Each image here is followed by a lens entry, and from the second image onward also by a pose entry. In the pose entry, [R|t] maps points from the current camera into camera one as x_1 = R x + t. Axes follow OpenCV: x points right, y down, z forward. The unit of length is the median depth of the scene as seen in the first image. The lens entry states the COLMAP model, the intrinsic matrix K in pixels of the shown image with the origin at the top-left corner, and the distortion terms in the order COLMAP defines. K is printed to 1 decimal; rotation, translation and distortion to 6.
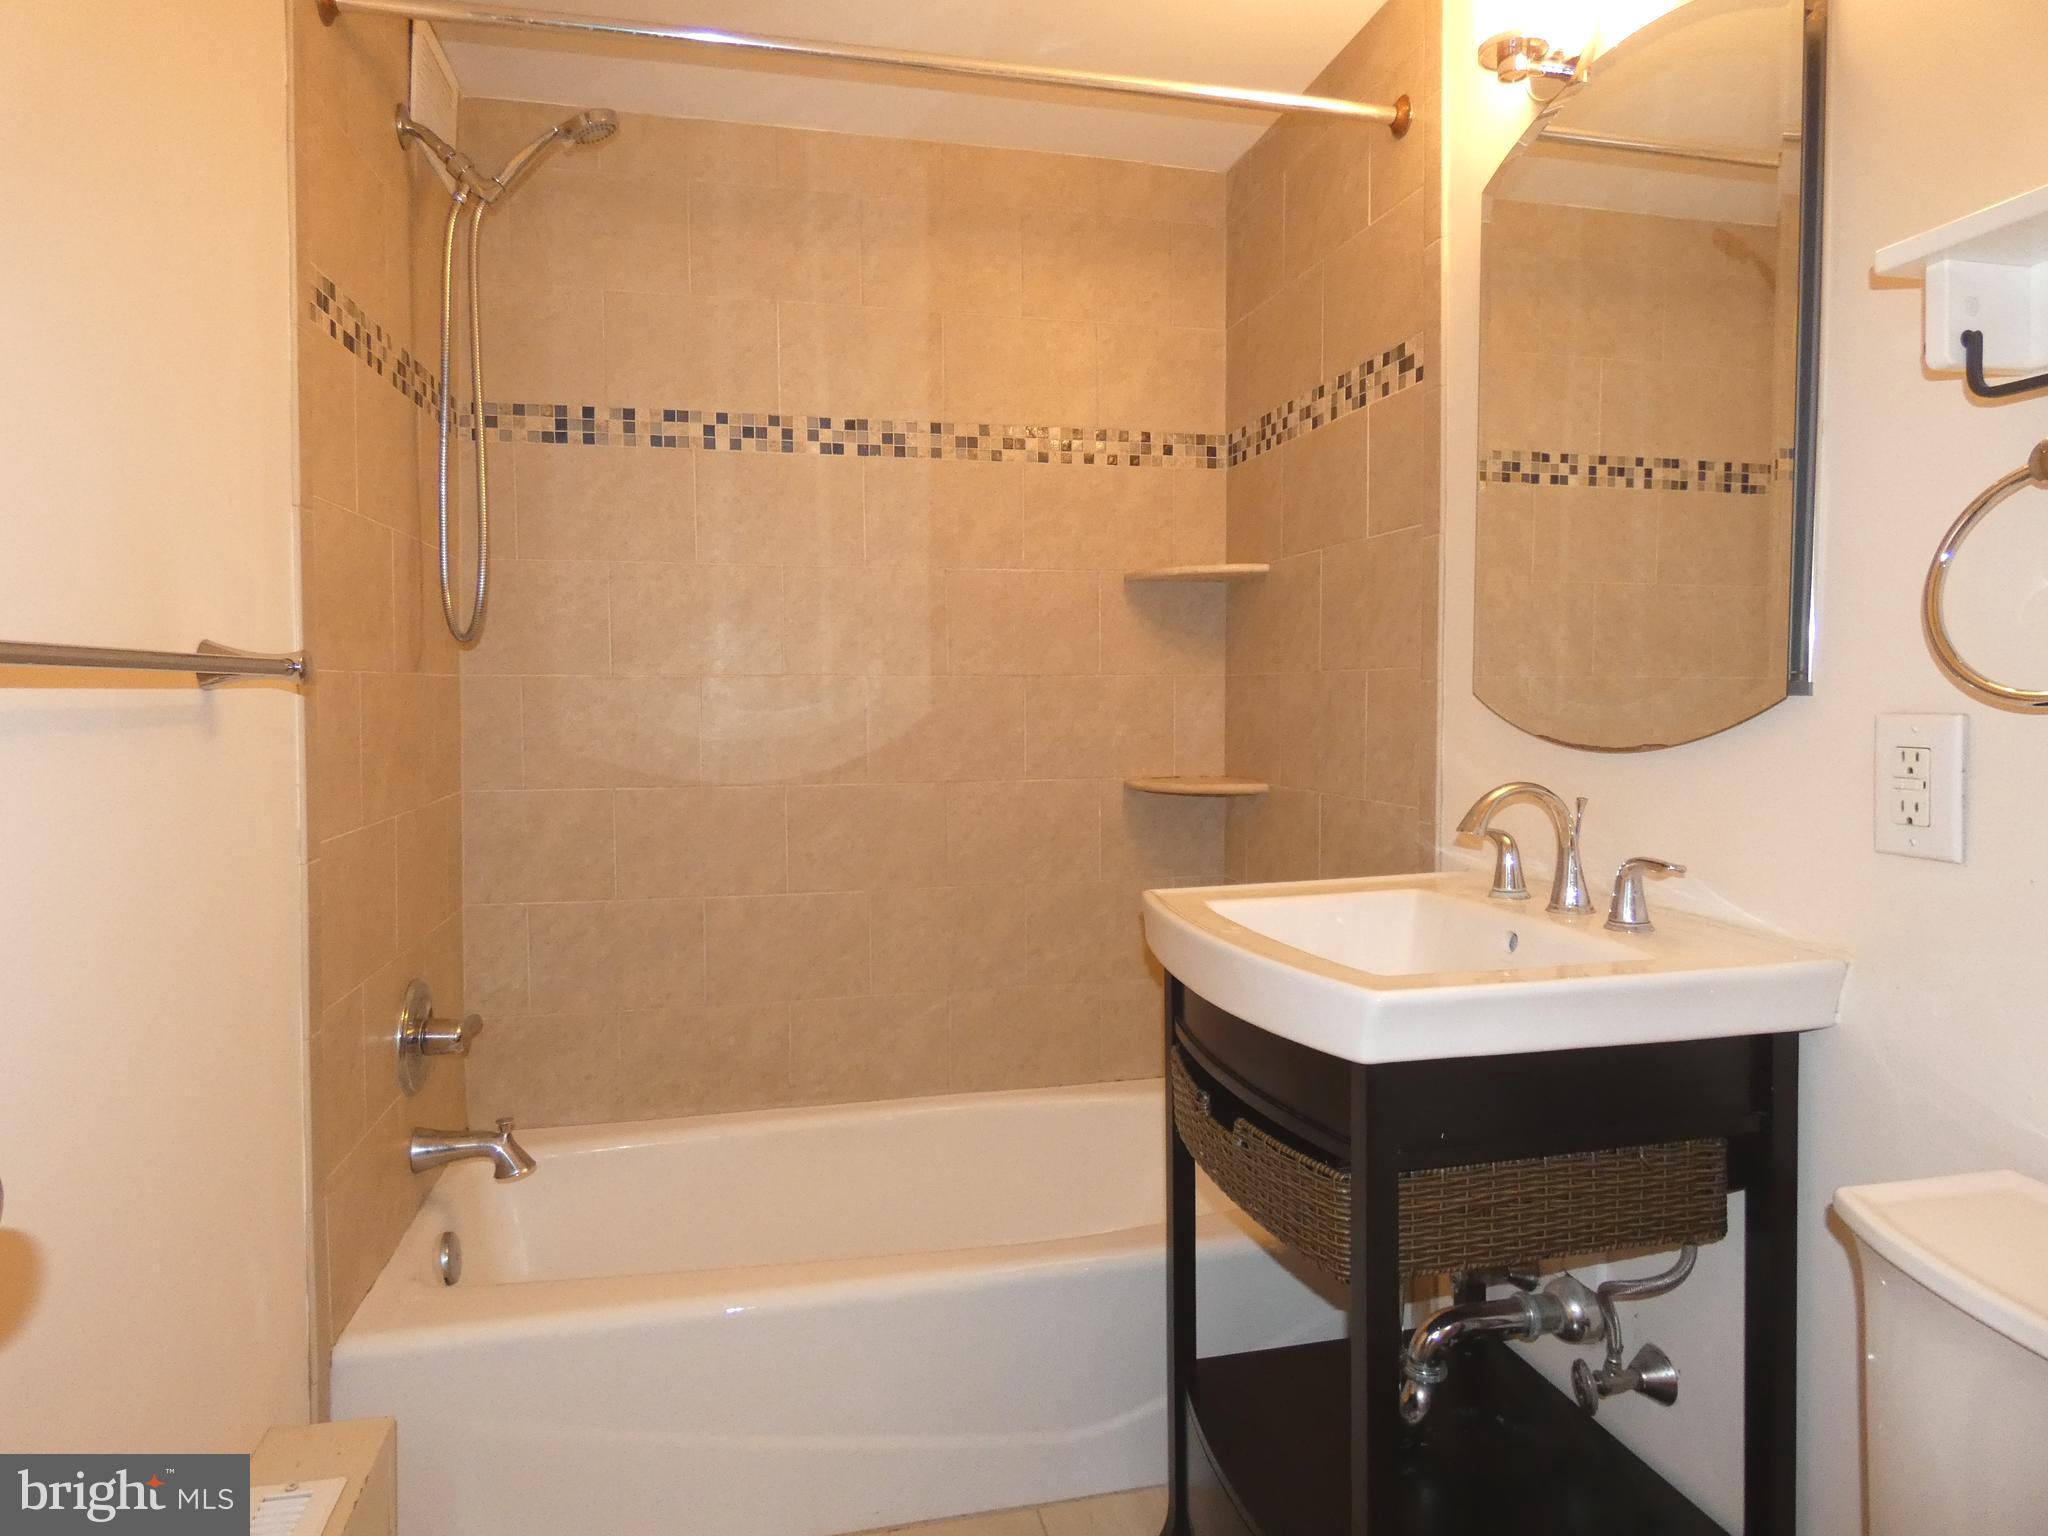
lens RADIAL K [[1227.0, 0, 1019.6], [0, 1227.0, 777.2], [0, 0, 1]] dist [-0.005250, -0.011864]
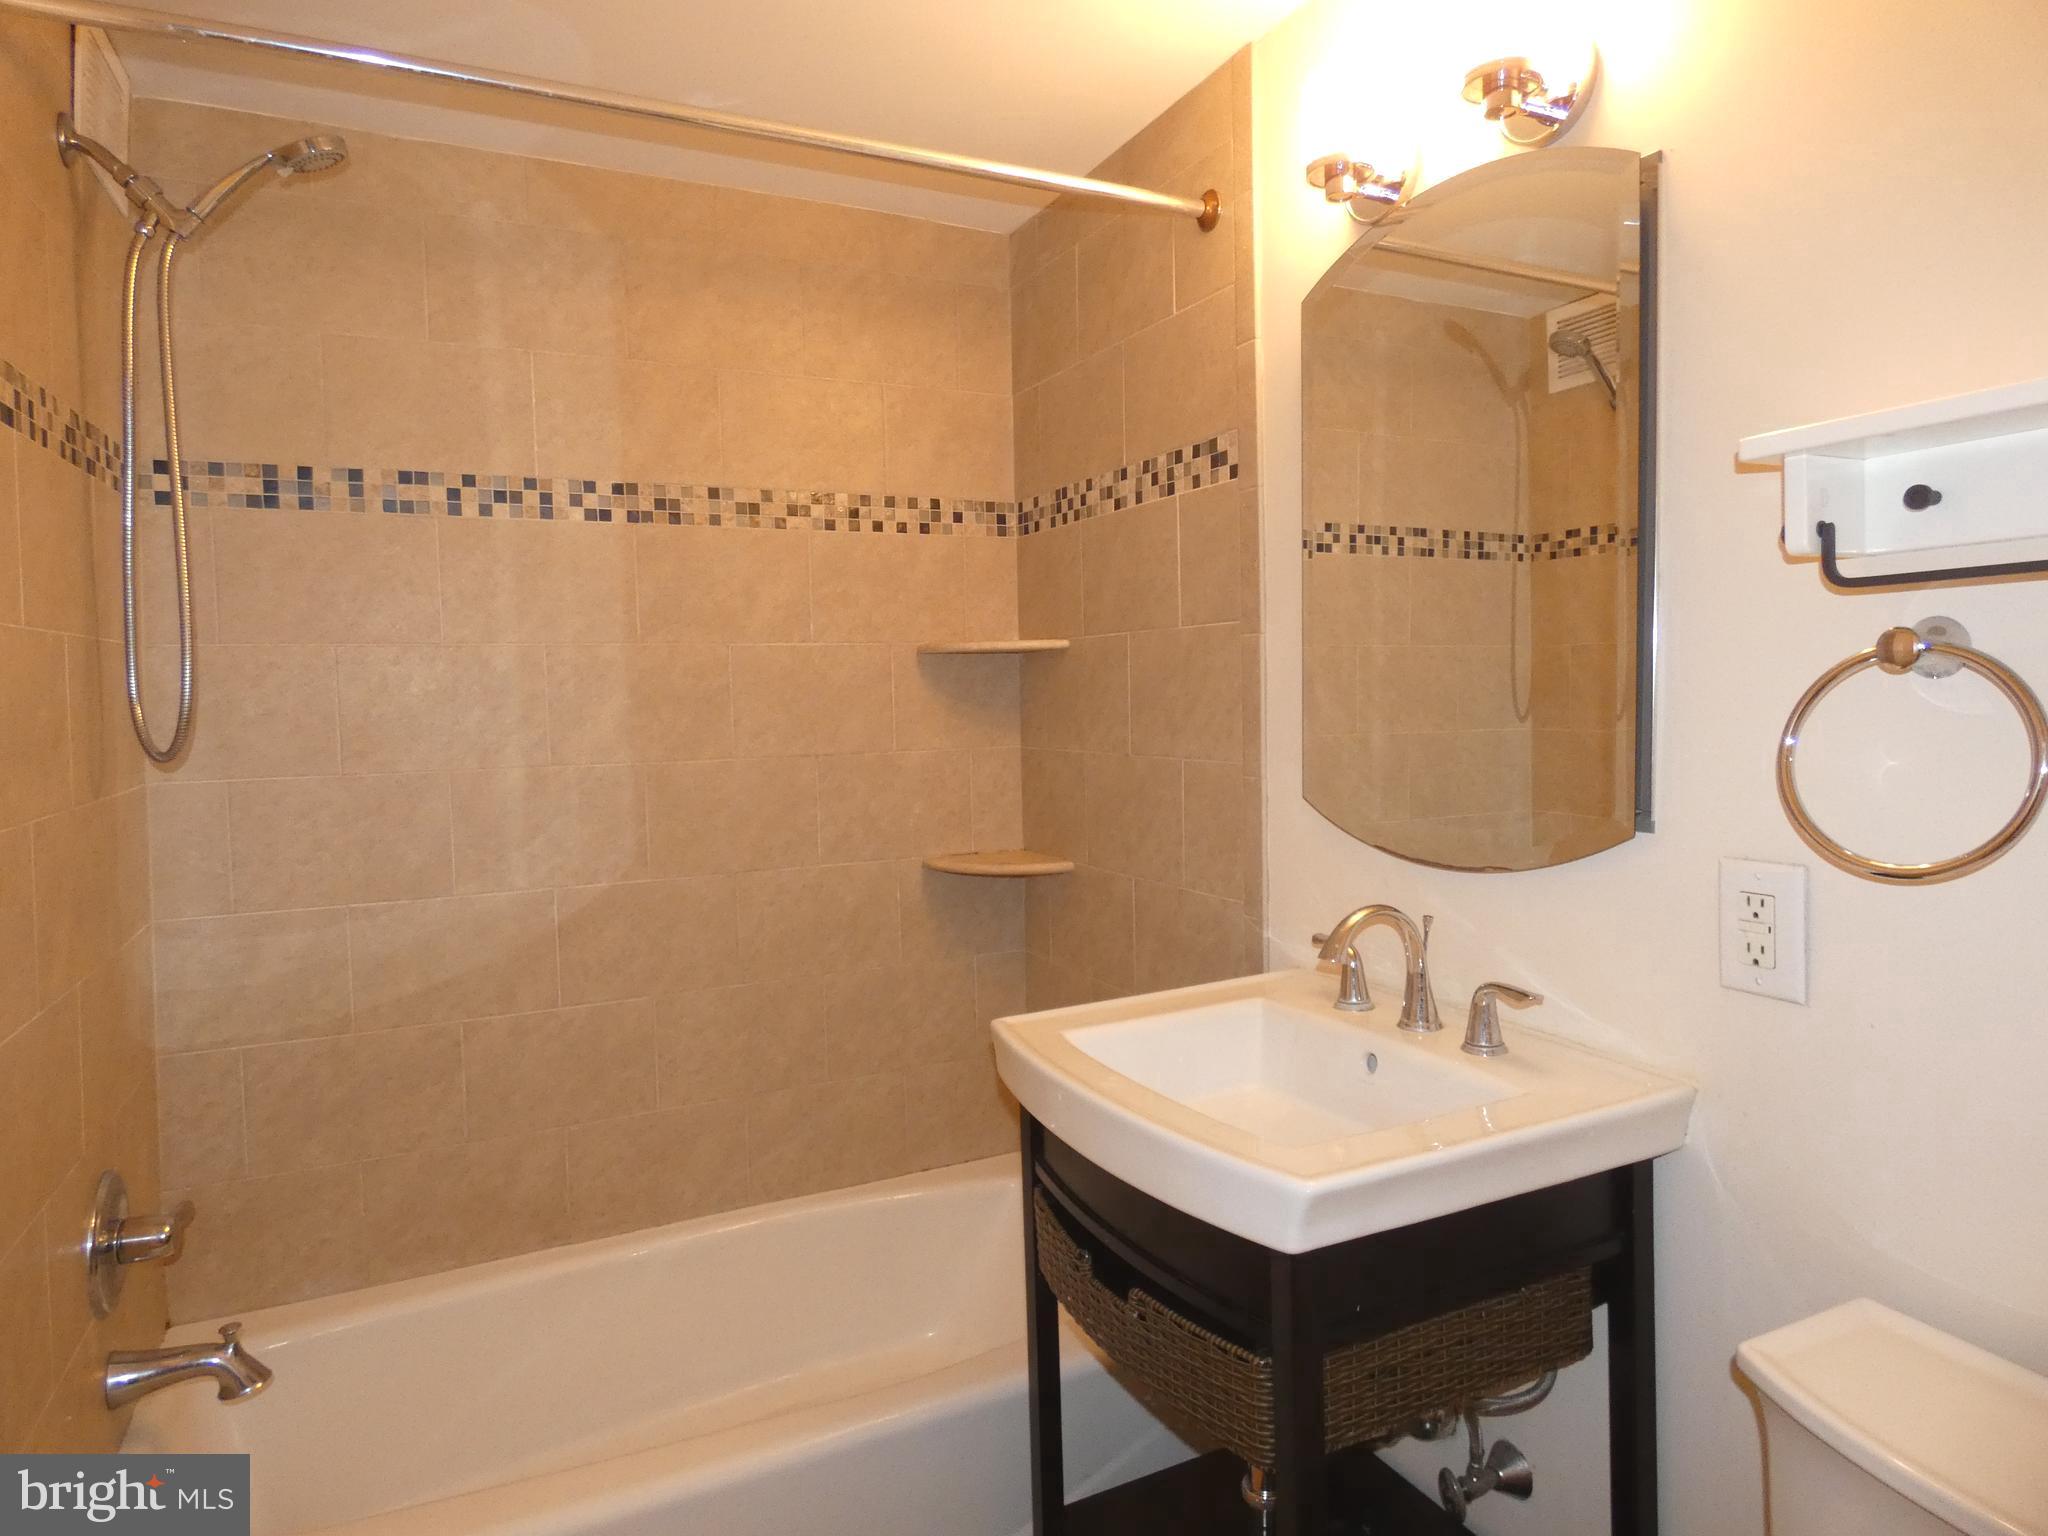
lens RADIAL K [[1227.0, 0, 1016.6], [0, 1227.0, 768.9], [0, 0, 1]] dist [-0.005250, -0.011864]
pose [[0.973042, -0.030141, 0.228651, -0.082866], [0.030379, 0.999535, 0.002480, -0.093951], [-0.228620, 0.004533, 0.973505, 0.066016]]
